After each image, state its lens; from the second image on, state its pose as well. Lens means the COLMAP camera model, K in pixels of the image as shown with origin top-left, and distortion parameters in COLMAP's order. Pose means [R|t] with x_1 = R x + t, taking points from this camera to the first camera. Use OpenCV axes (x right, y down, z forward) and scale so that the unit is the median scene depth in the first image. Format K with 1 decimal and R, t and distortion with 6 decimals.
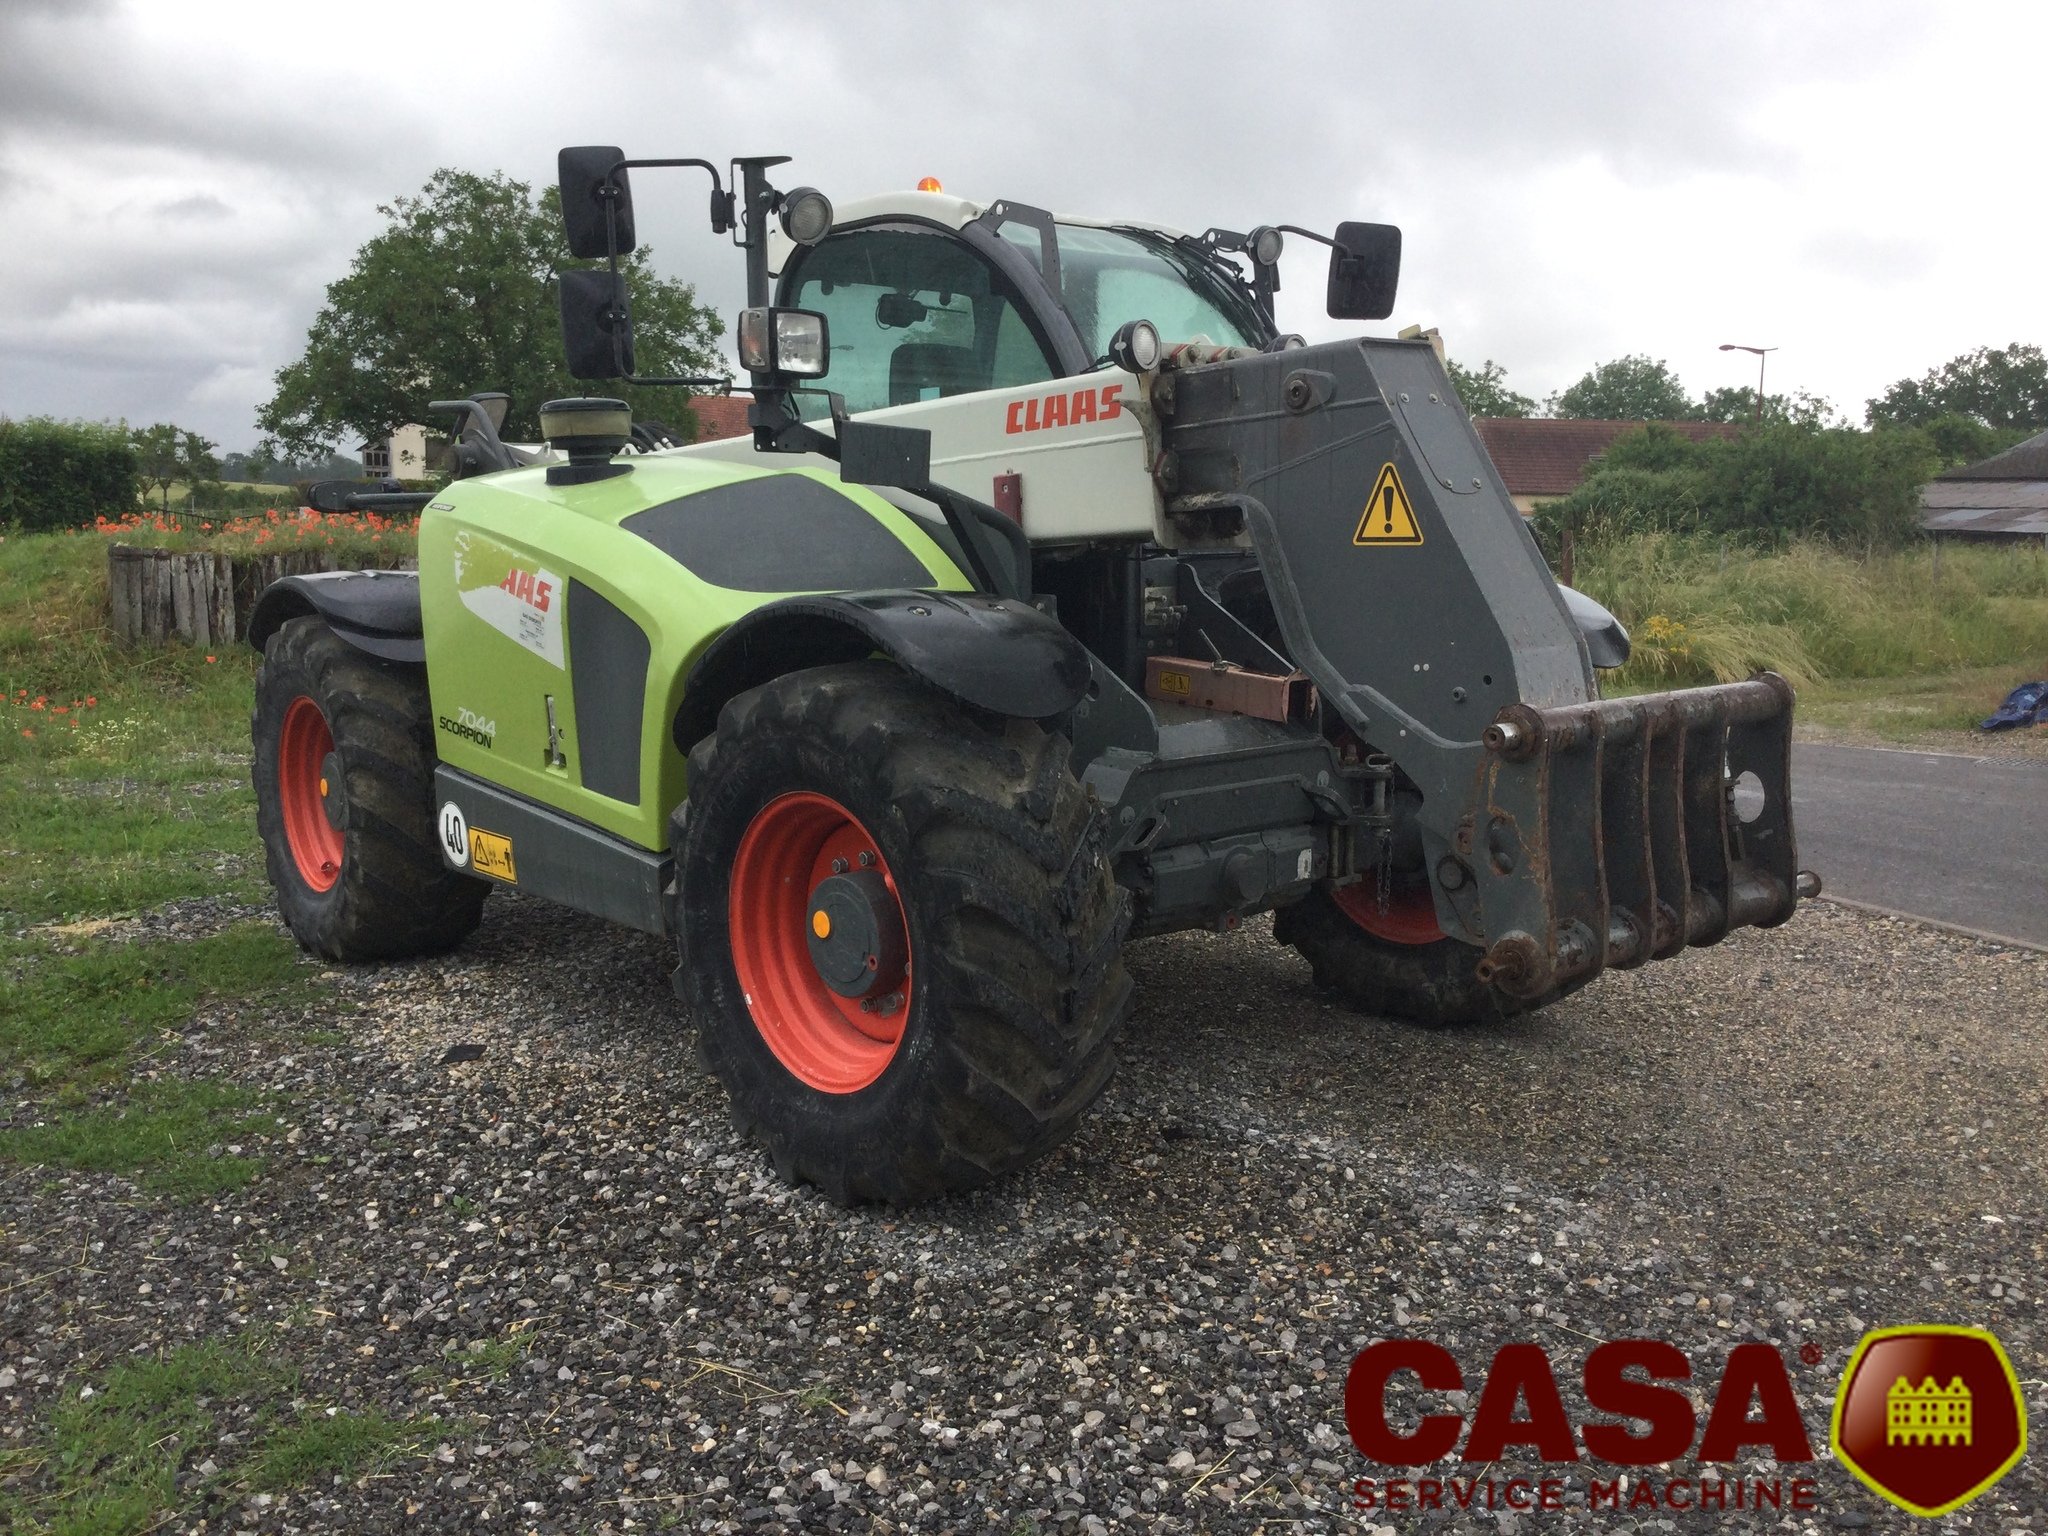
lens RADIAL K [[1870.5, 0, 1045.6], [0, 1870.5, 769.9], [0, 0, 1]] dist [0.055264, -0.139549]
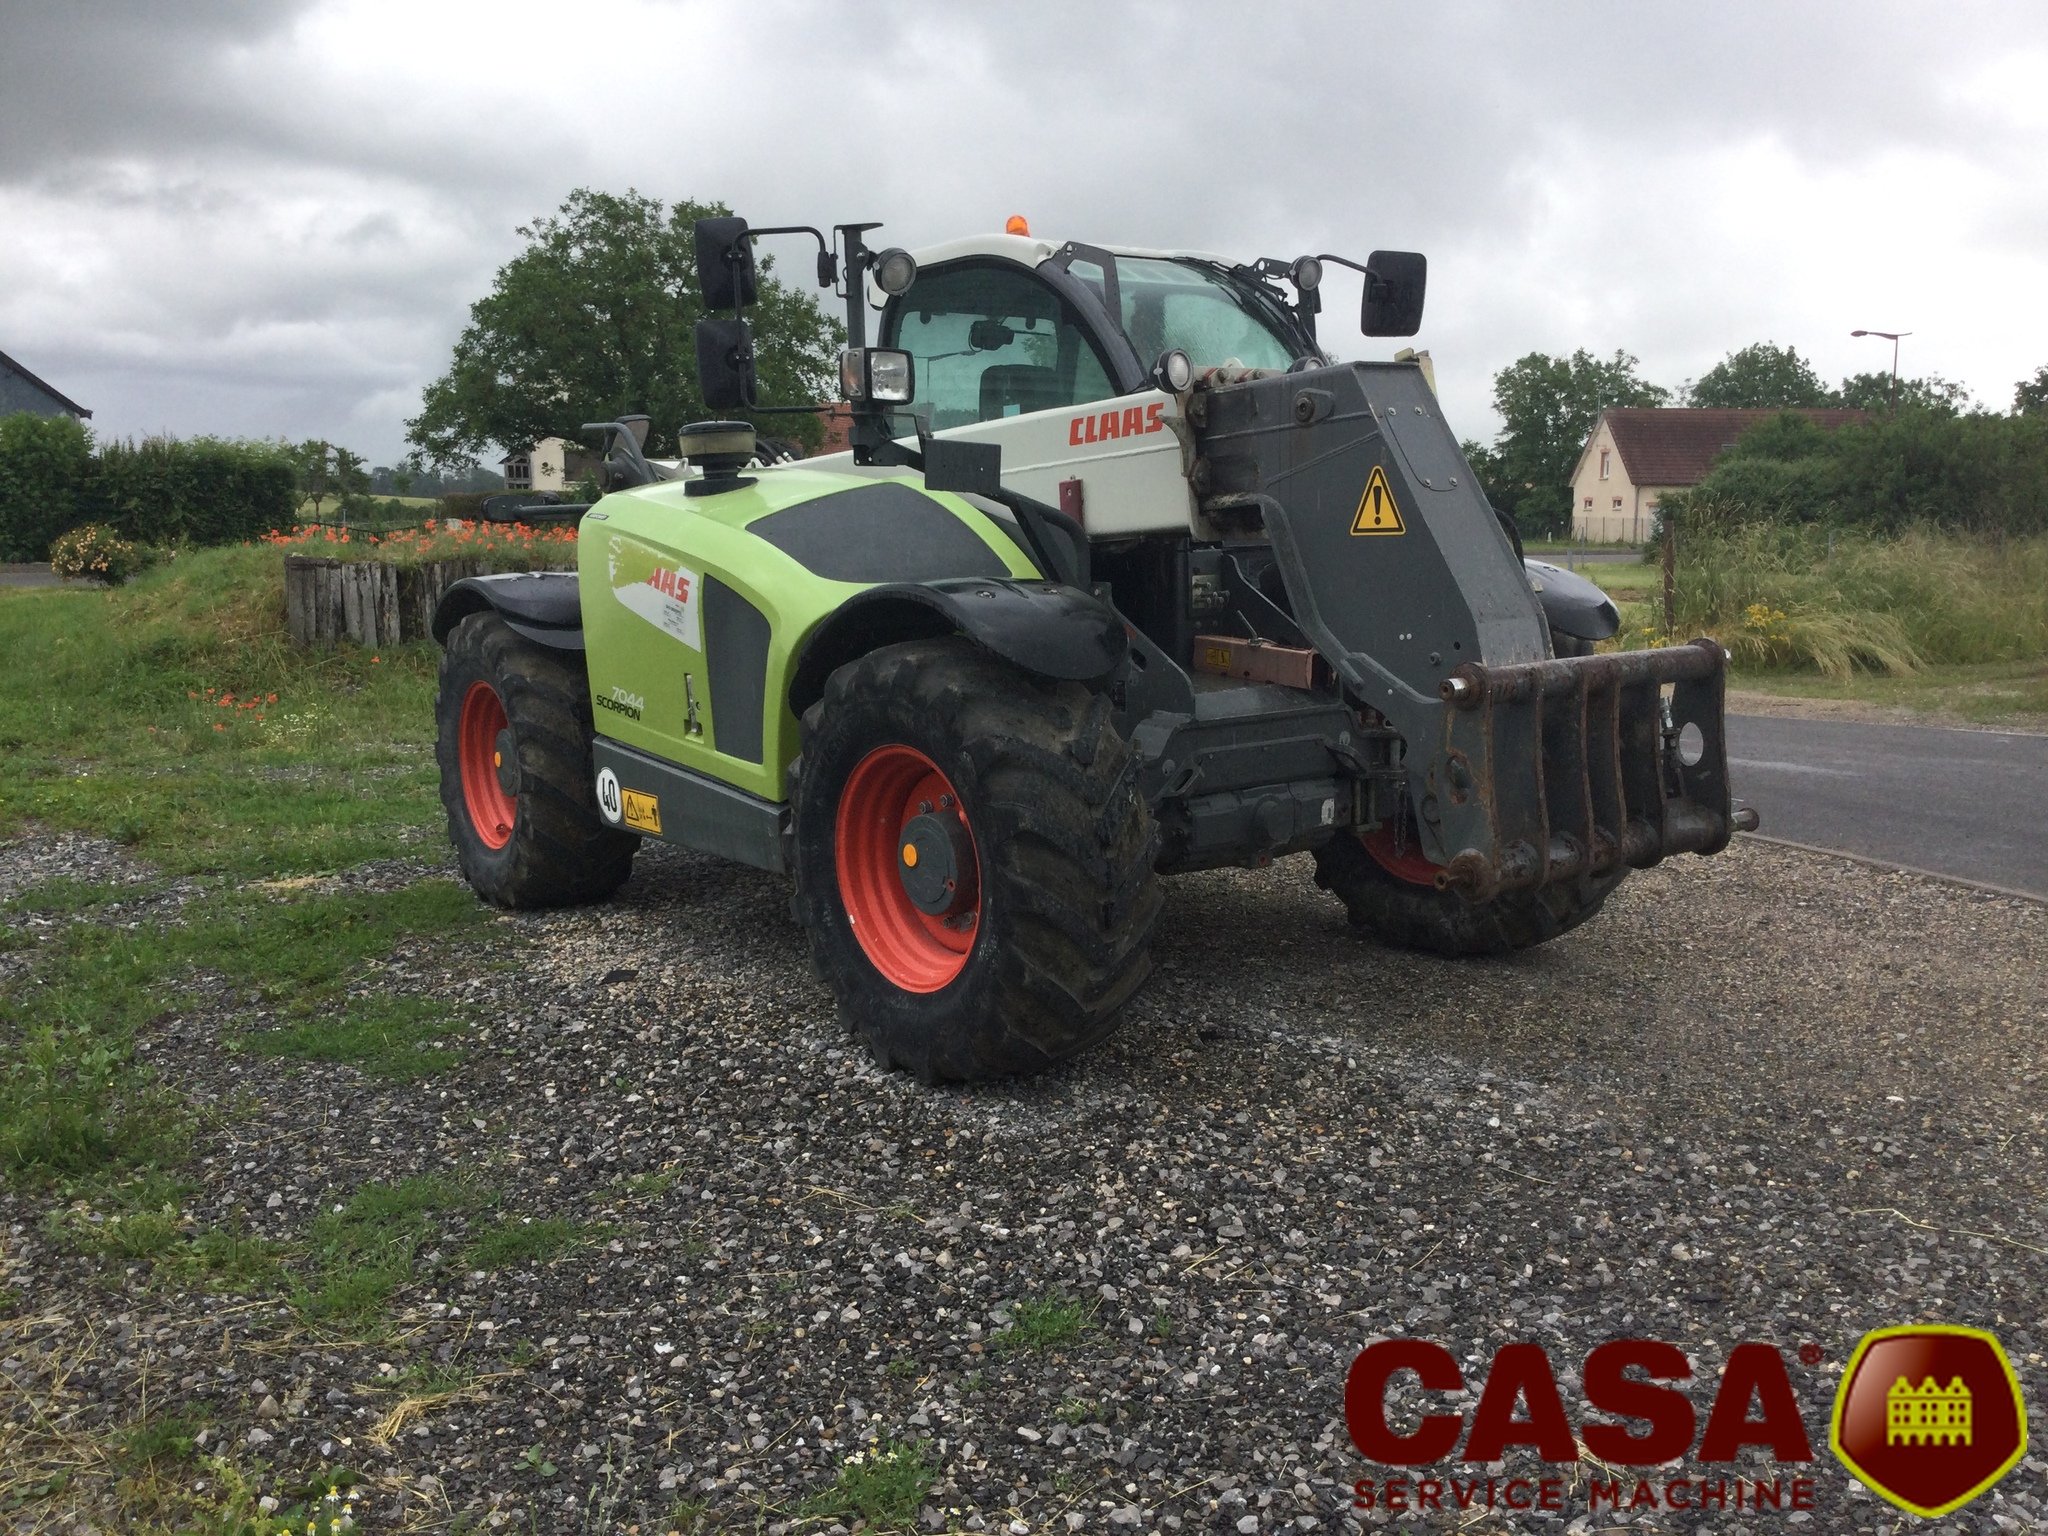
lens RADIAL K [[1870.5, 0, 1029.5], [0, 1870.5, 778.4], [0, 0, 1]] dist [0.055264, -0.139549]
pose [[0.997119, -0.005405, -0.075655, 0.043226], [0.005712, 0.999976, 0.003834, 0.025117], [0.075632, -0.004255, 0.997127, -0.179036]]
